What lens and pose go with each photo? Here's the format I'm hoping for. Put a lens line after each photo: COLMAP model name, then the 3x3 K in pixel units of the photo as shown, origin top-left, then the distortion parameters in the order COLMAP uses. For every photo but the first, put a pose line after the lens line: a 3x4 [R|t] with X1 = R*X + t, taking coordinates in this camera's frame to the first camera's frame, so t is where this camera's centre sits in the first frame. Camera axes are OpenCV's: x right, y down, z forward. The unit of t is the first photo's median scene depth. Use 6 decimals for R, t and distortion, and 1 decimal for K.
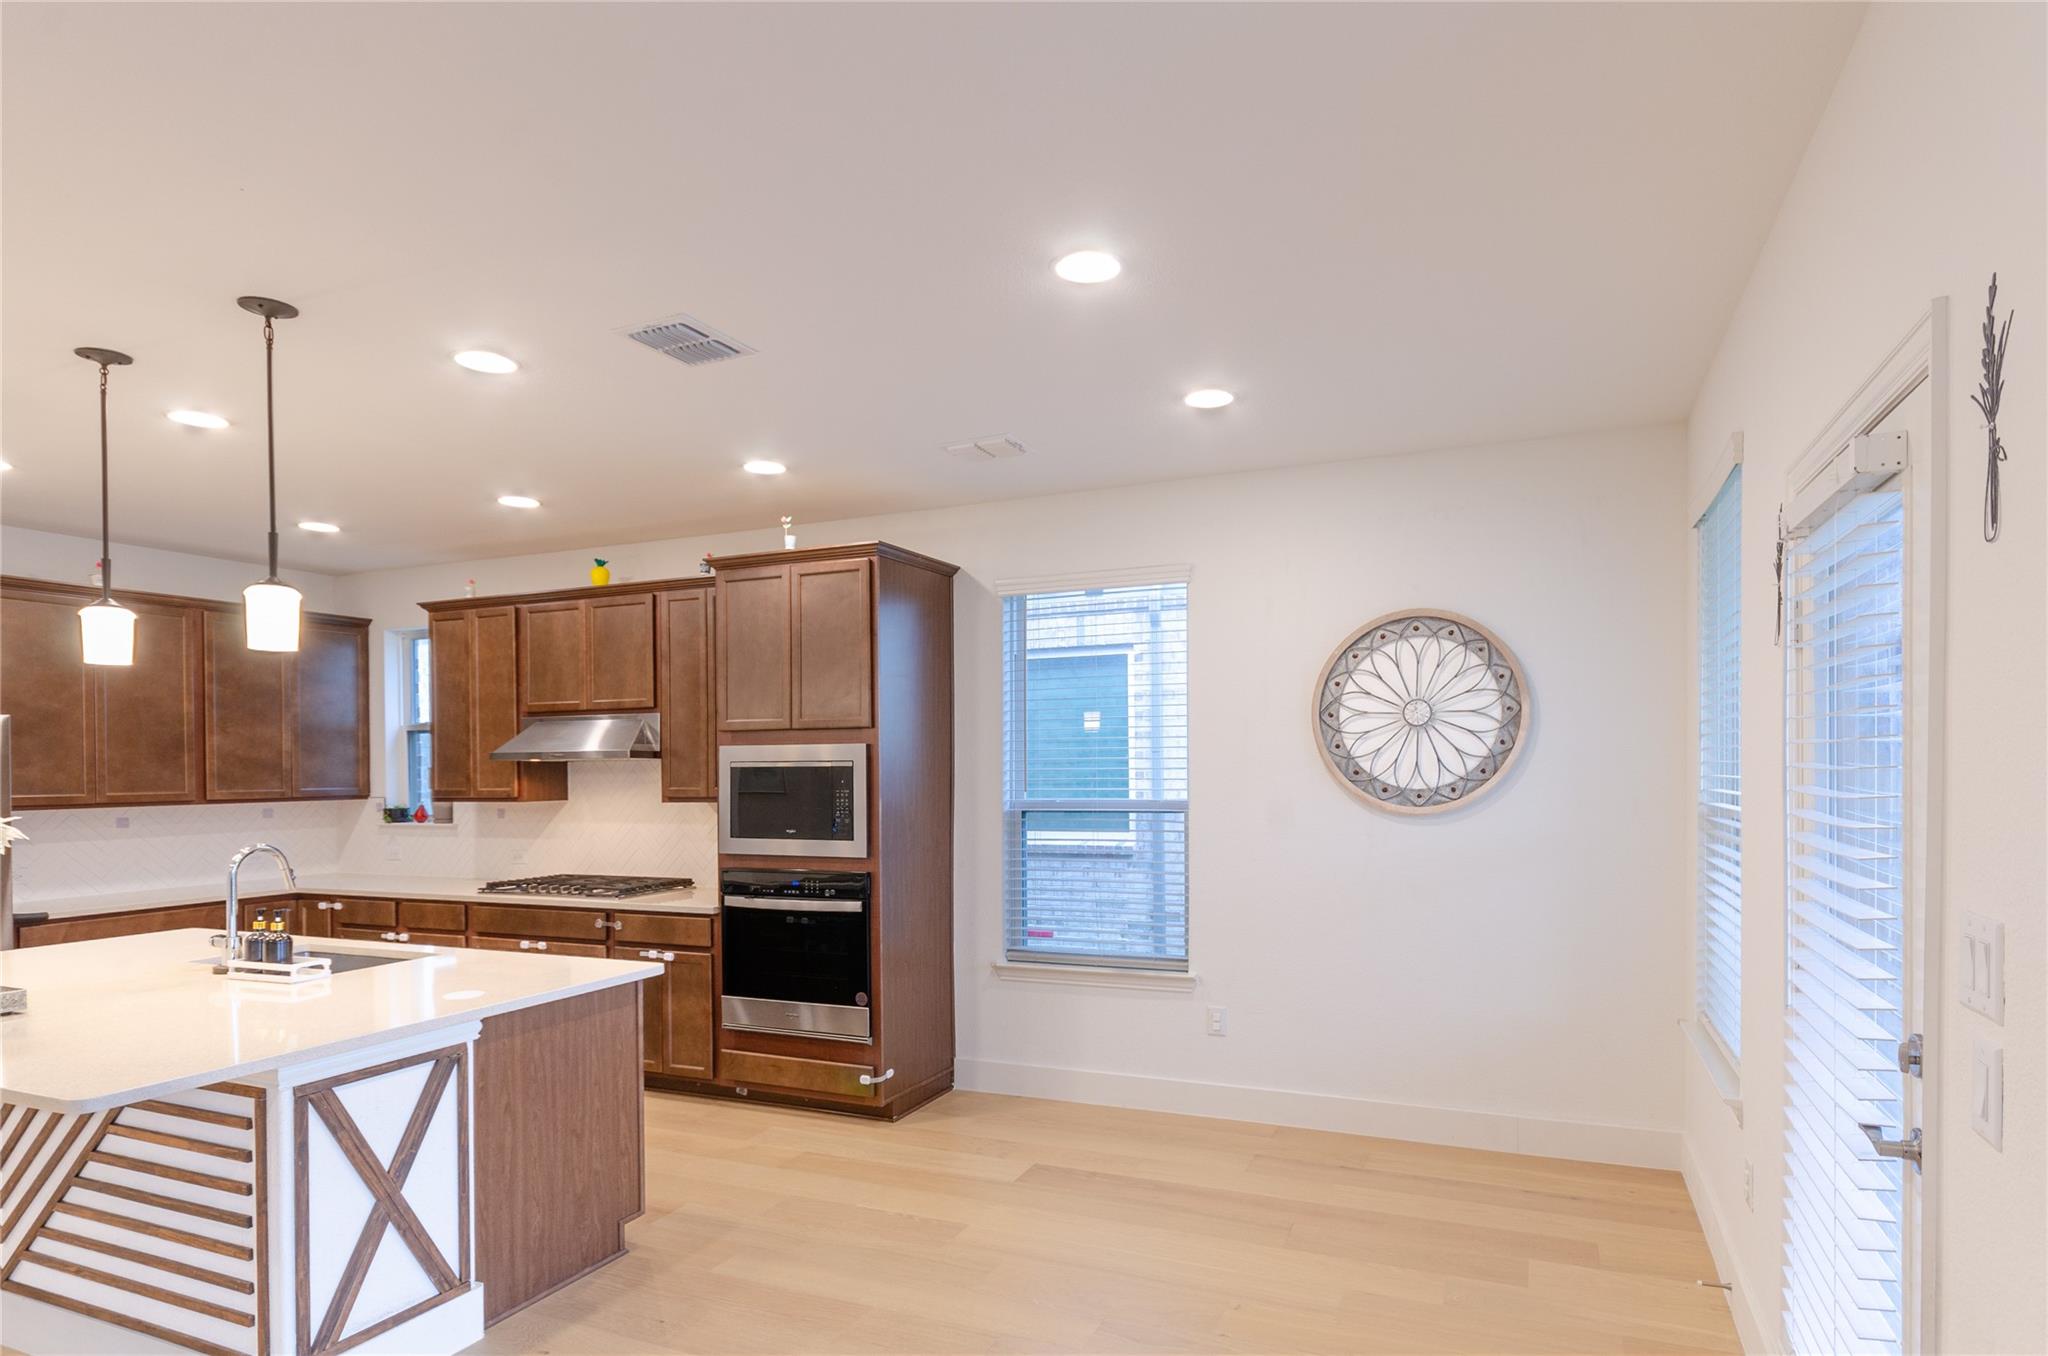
lens RADIAL K [[1088.9, 0, 1066.3], [0, 1088.9, 767.6], [0, 0, 1]] dist [-0.003866, -0.000238]
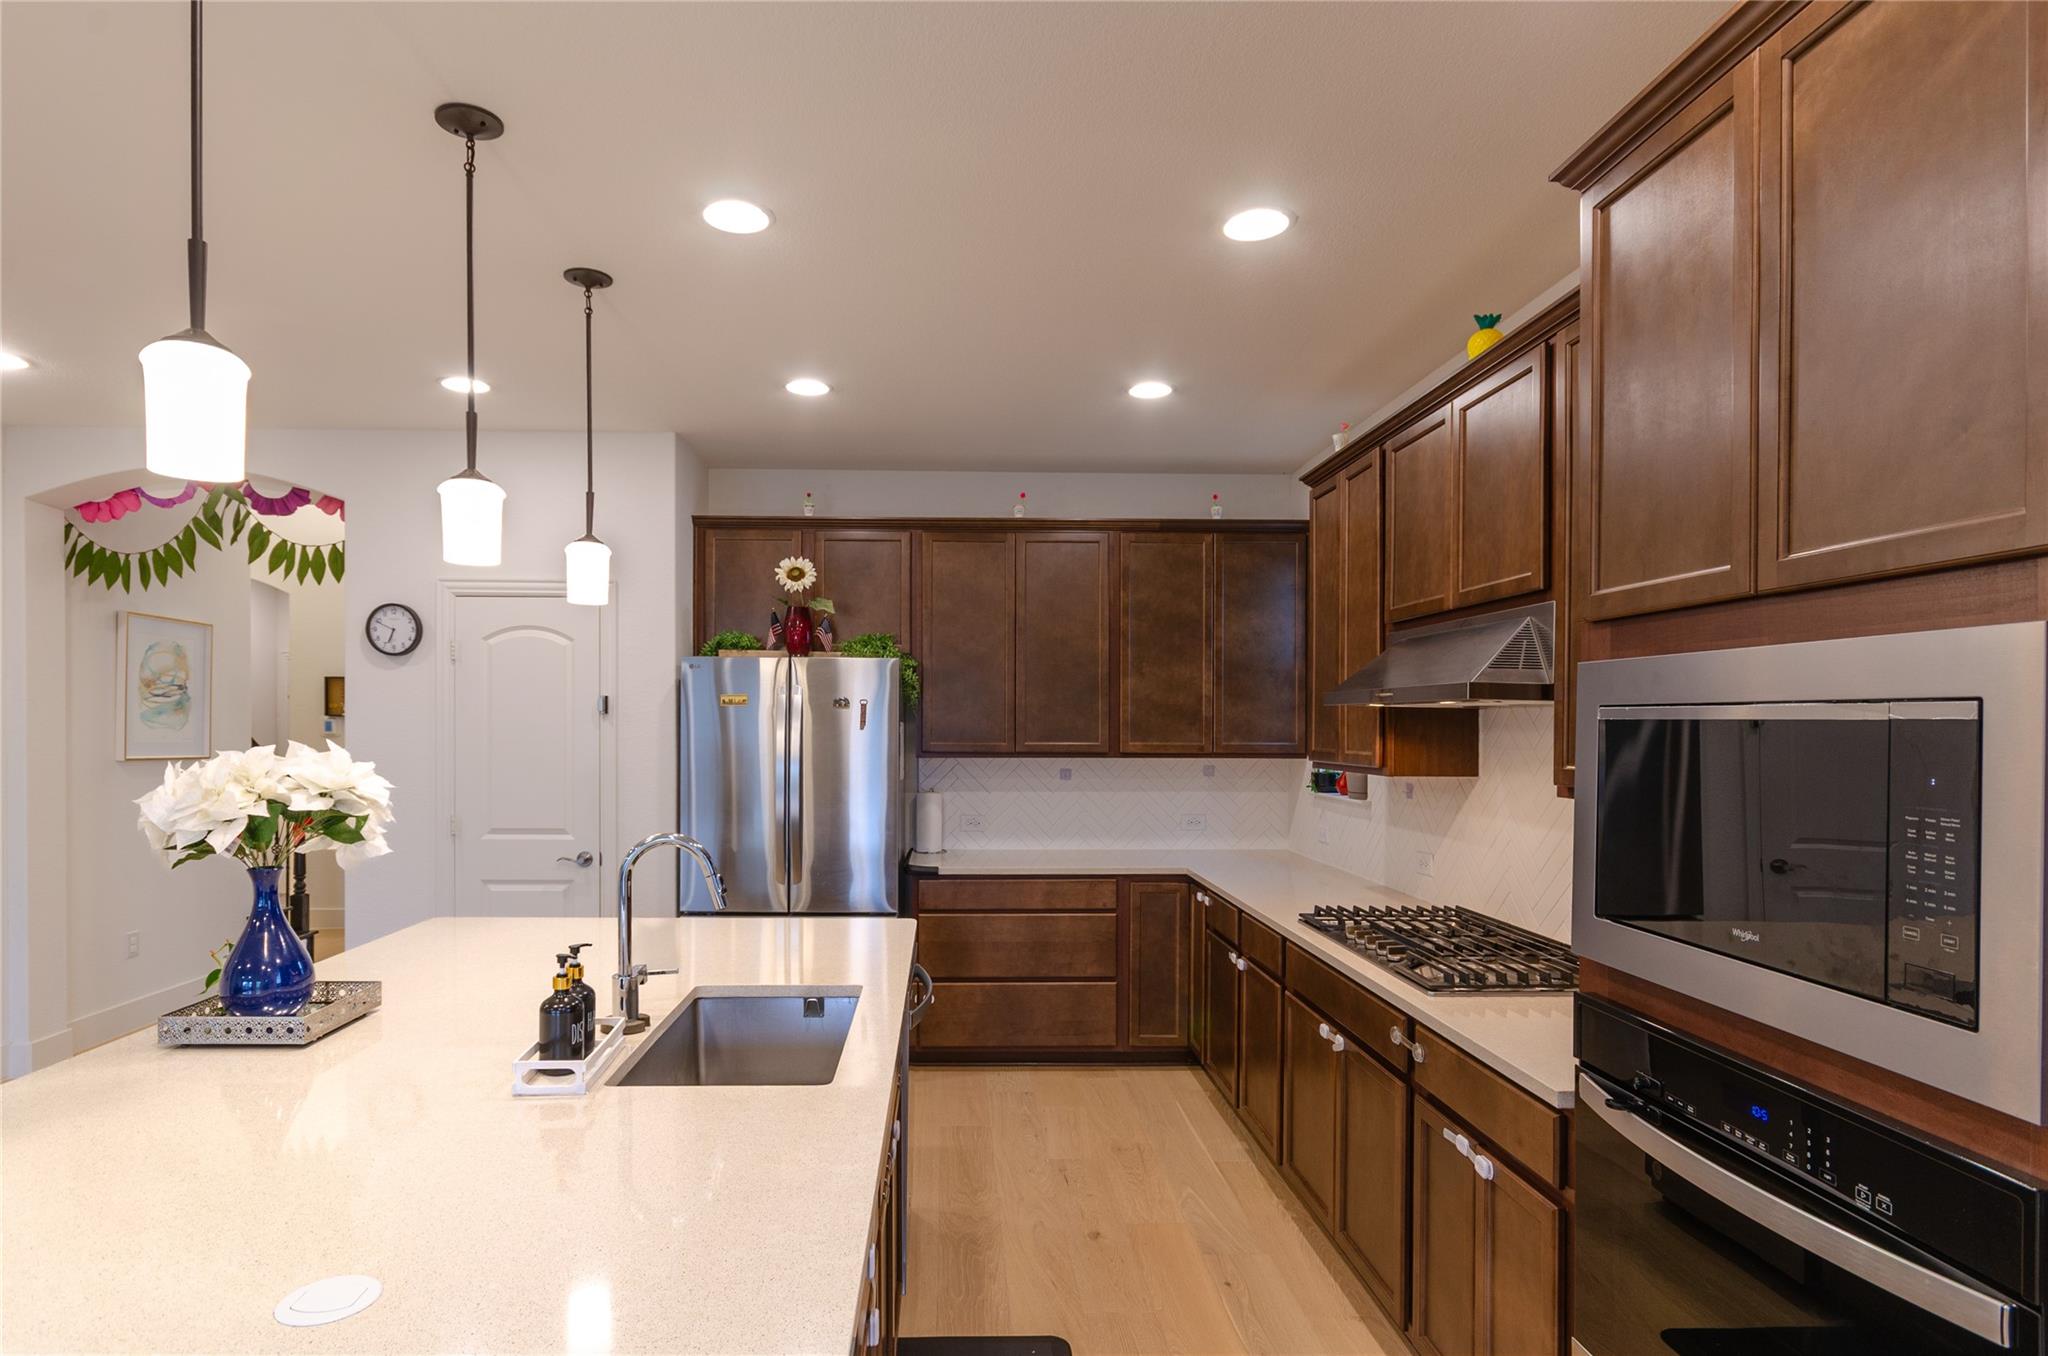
lens RADIAL K [[1088.9, 0, 1005.2], [0, 1088.9, 714.5], [0, 0, 1]] dist [-0.003866, -0.000238]
pose [[0.434361, 0.004718, -0.900727, -0.058721], [-0.008696, 0.999962, 0.001045, -0.000693], [0.900697, 0.007379, 0.434385, 0.551224]]
